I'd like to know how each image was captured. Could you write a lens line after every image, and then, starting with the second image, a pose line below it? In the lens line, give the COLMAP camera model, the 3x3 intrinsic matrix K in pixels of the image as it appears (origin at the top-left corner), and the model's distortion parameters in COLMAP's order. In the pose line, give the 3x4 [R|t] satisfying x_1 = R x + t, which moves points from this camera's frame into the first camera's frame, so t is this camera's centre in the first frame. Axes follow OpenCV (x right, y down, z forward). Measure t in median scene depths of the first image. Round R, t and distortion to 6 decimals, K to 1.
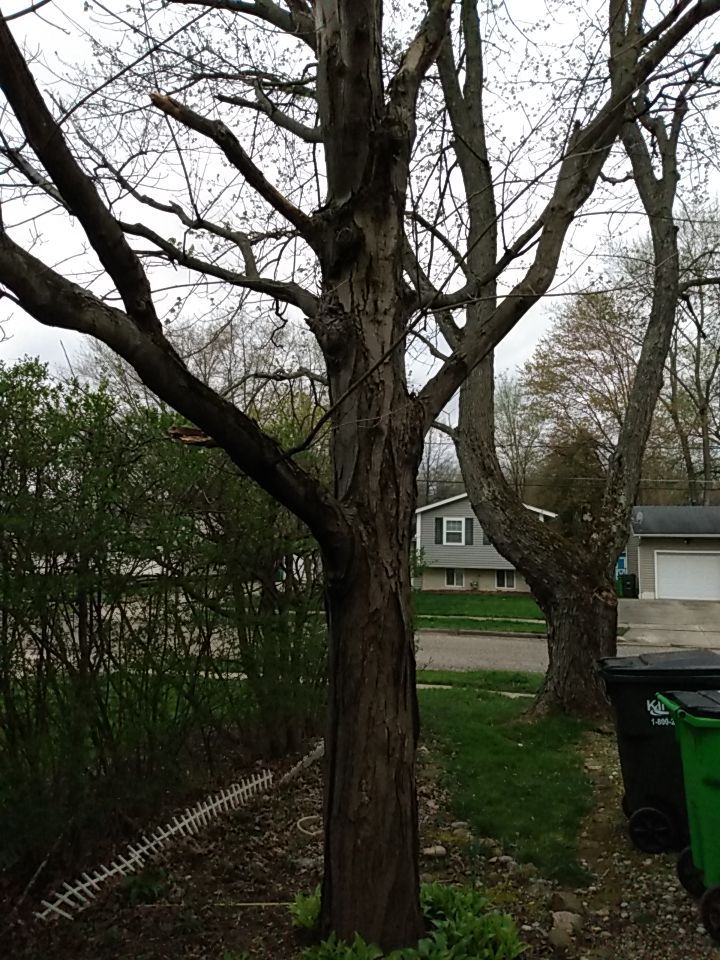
lens RADIAL K [[741.1, 0, 361.6], [0, 741.1, 485.6], [0, 0, 1]] dist [0.024880, -0.033393]
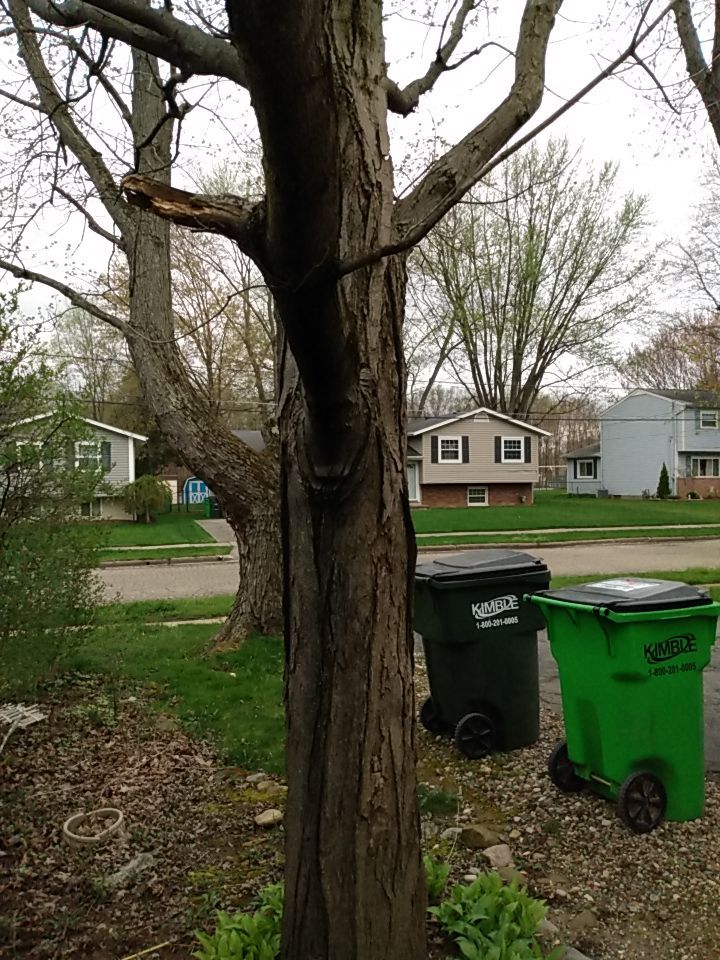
lens RADIAL K [[729.1, 0, 316.9], [0, 729.1, 489.6], [0, 0, 1]] dist [0.126298, -0.271016]
pose [[0.844130, -0.036140, 0.534919, -0.161810], [-0.017033, 0.995414, 0.094132, 0.031051], [-0.535868, -0.088571, 0.839643, 0.183254]]
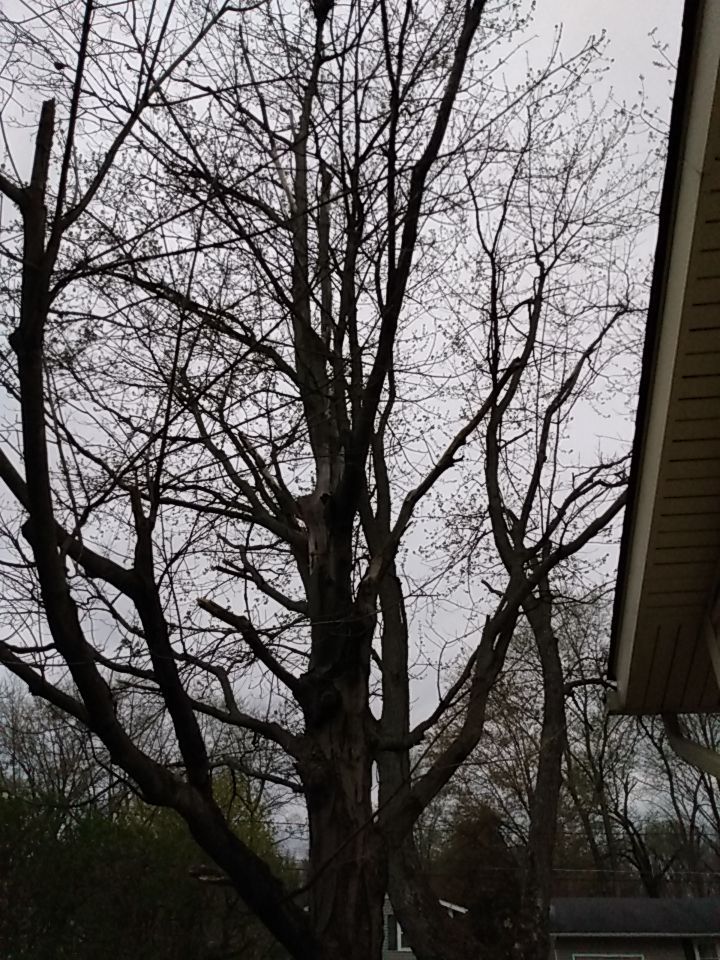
lens RADIAL K [[764.5, 0, 360.0], [0, 764.5, 480.0], [0, 0, 1]] dist [0.025564, 0.000531]
pose [[0.989195, 0.060843, 0.133387, -0.071816], [0.005033, 0.895191, -0.445655, -0.031402], [-0.146521, 0.441511, 0.885212, -0.164123]]
